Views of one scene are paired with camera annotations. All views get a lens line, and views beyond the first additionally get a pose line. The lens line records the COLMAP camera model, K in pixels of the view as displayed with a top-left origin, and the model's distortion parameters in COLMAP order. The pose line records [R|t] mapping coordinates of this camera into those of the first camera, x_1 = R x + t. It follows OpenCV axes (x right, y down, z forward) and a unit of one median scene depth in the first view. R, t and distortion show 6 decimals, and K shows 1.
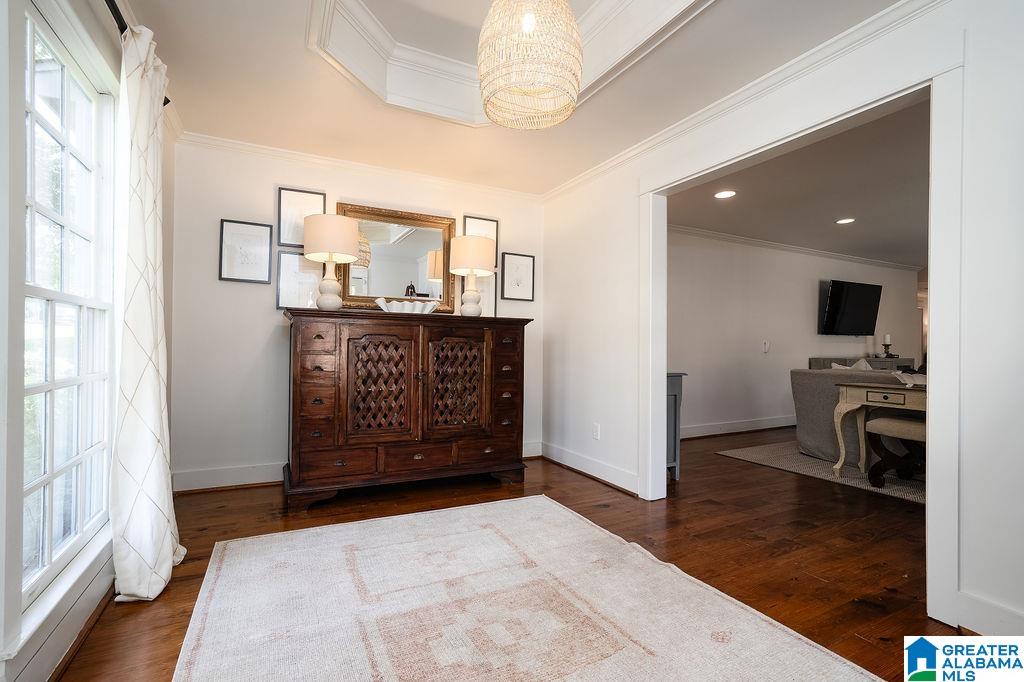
lens RADIAL K [[478.2, 0, 517.0], [0, 478.2, 345.6], [0, 0, 1]] dist [-0.057512, 0.032366]
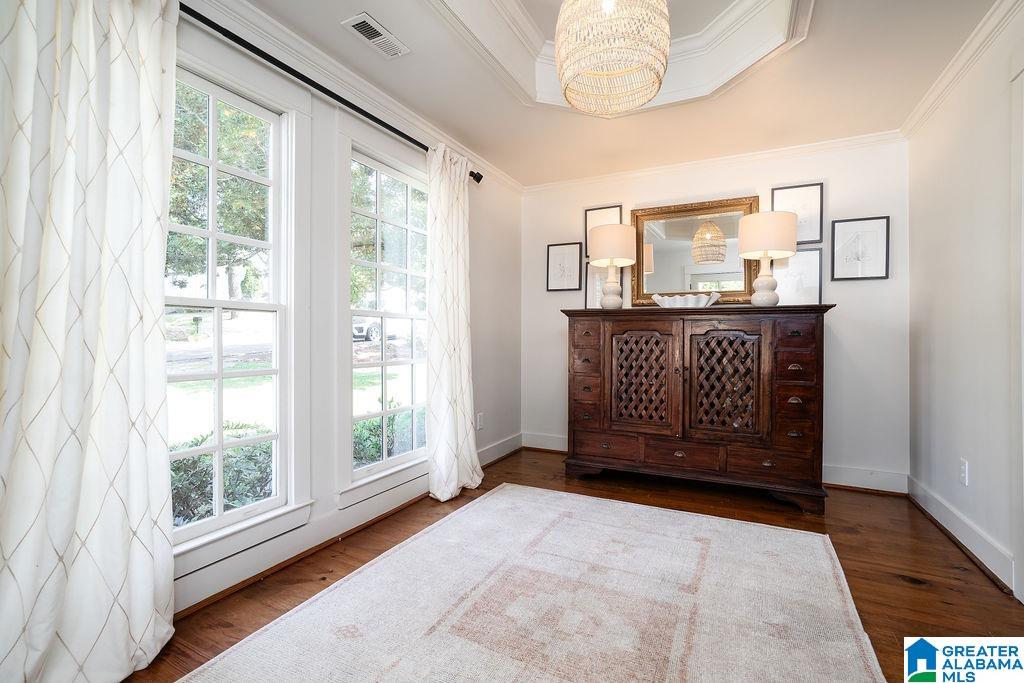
lens RADIAL K [[469.1, 0, 512.0], [0, 469.1, 341.5], [0, 0, 1]] dist [-0.040639, 0.018258]
pose [[0.566630, -0.007298, -0.823940, 0.400976], [0.004554, 0.999973, -0.005726, 0.007076], [0.823960, -0.000508, 0.566648, 0.181114]]
